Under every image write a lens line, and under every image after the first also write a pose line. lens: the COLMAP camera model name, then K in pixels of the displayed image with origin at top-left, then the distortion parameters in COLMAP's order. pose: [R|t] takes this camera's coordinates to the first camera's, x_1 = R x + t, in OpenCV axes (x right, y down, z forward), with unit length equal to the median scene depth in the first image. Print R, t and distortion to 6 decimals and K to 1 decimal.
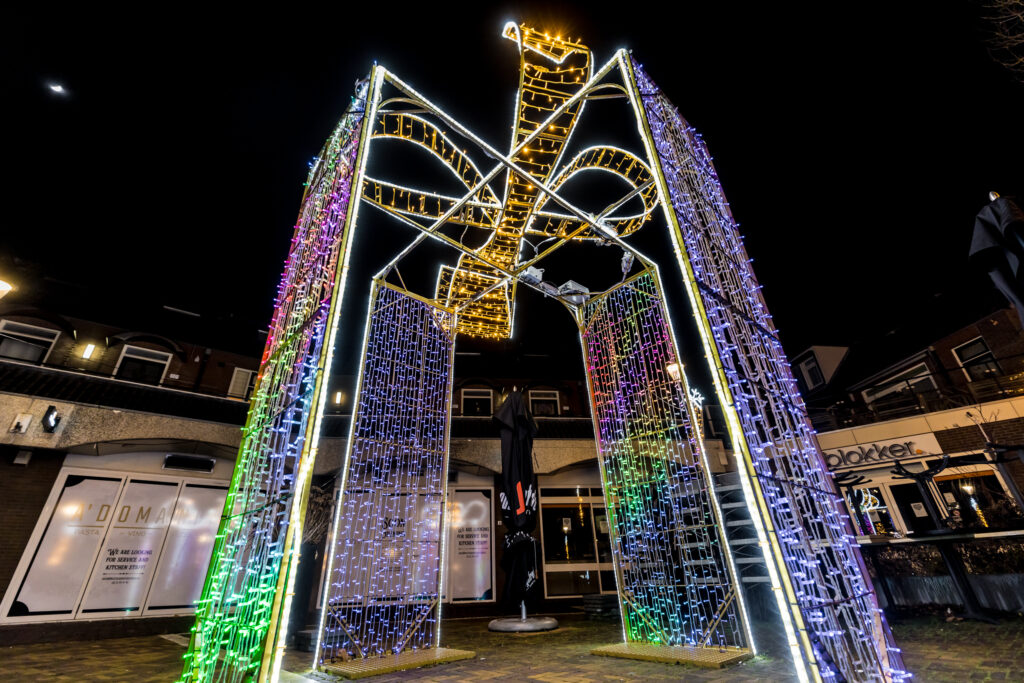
lens RADIAL K [[454.6, 0, 504.2], [0, 454.6, 337.2], [0, 0, 1]] dist [0.003879, 0.000570]
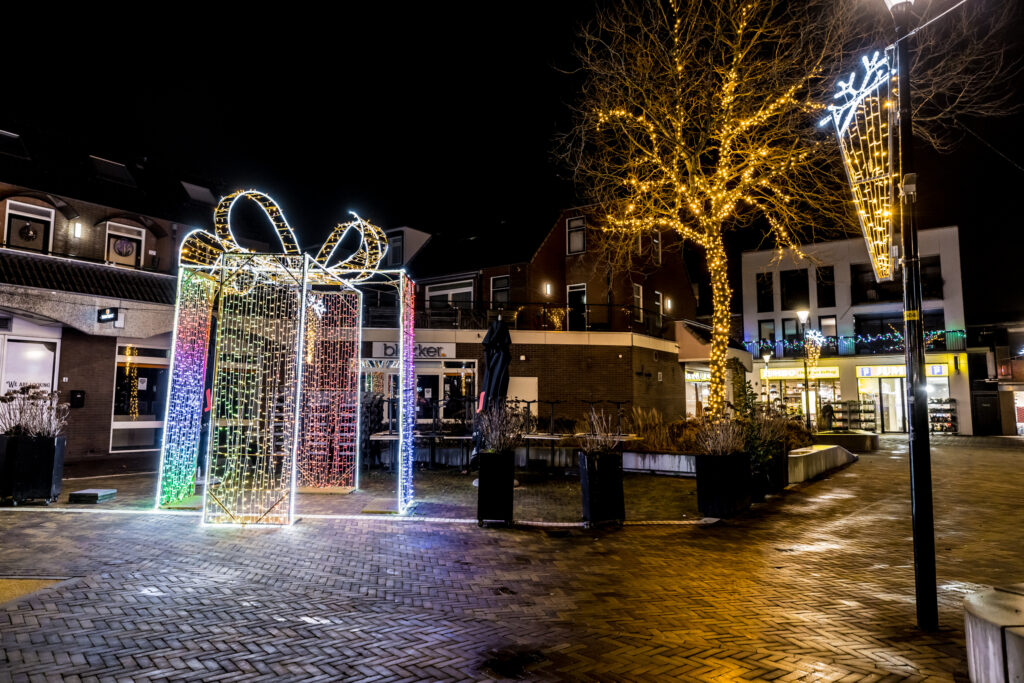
lens RADIAL K [[685.6, 0, 512.0], [0, 685.6, 341.5], [0, 0, 1]] dist [0.005040, -0.000038]
pose [[0.669332, 0.103452, 0.735726, -0.466710], [-0.378870, 0.899354, 0.218220, -0.313006], [-0.639103, -0.424806, 0.641161, -0.429304]]
